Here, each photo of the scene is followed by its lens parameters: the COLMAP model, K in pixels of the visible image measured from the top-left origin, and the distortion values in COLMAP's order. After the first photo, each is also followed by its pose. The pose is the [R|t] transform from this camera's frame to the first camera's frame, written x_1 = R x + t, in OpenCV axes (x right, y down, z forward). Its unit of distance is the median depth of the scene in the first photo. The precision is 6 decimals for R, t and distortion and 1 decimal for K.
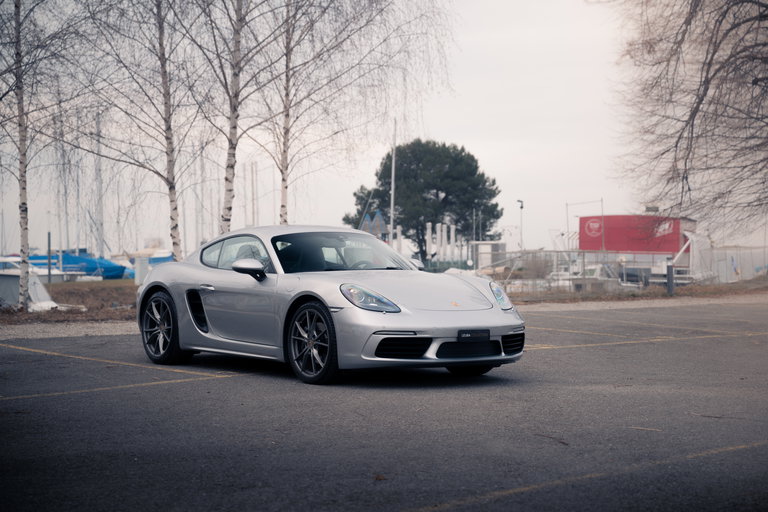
lens RADIAL K [[1543.8, 0, 386.2], [0, 1543.8, 262.6], [0, 0, 1]] dist [0.654479, 0.000000]
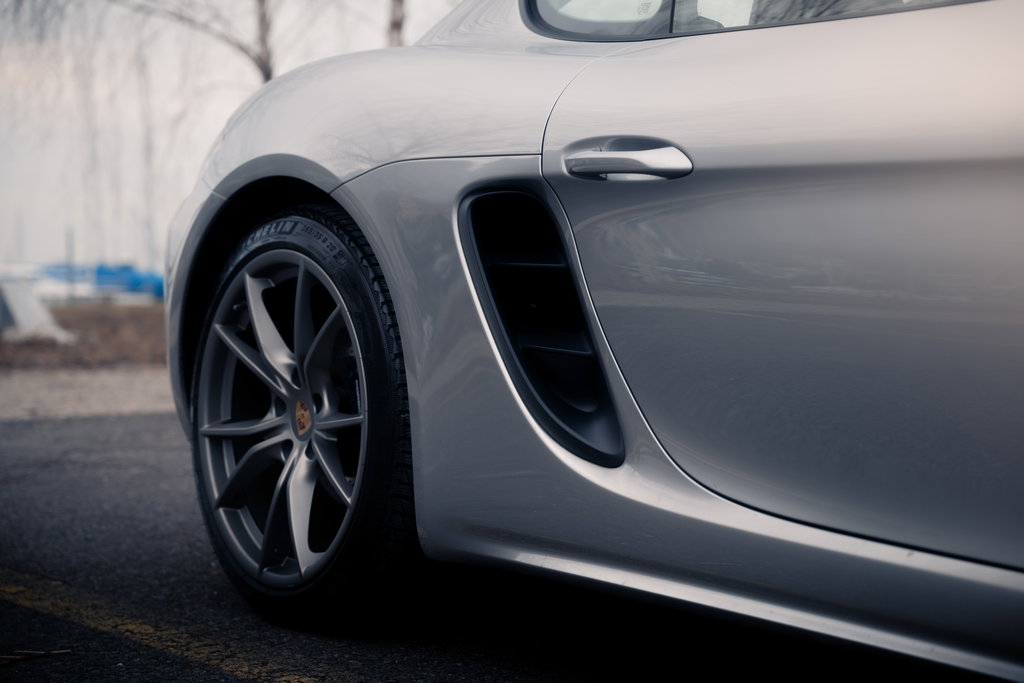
lens RADIAL K [[2053.4, 0, 514.7], [0, 2053.4, 343.8], [0, 0, 1]] dist [0.526275, 0.000000]
pose [[0.999961, -0.001307, -0.008748, -0.117088], [0.001554, 0.999597, 0.028328, 0.026470], [0.008707, -0.028340, 0.999560, 0.766255]]
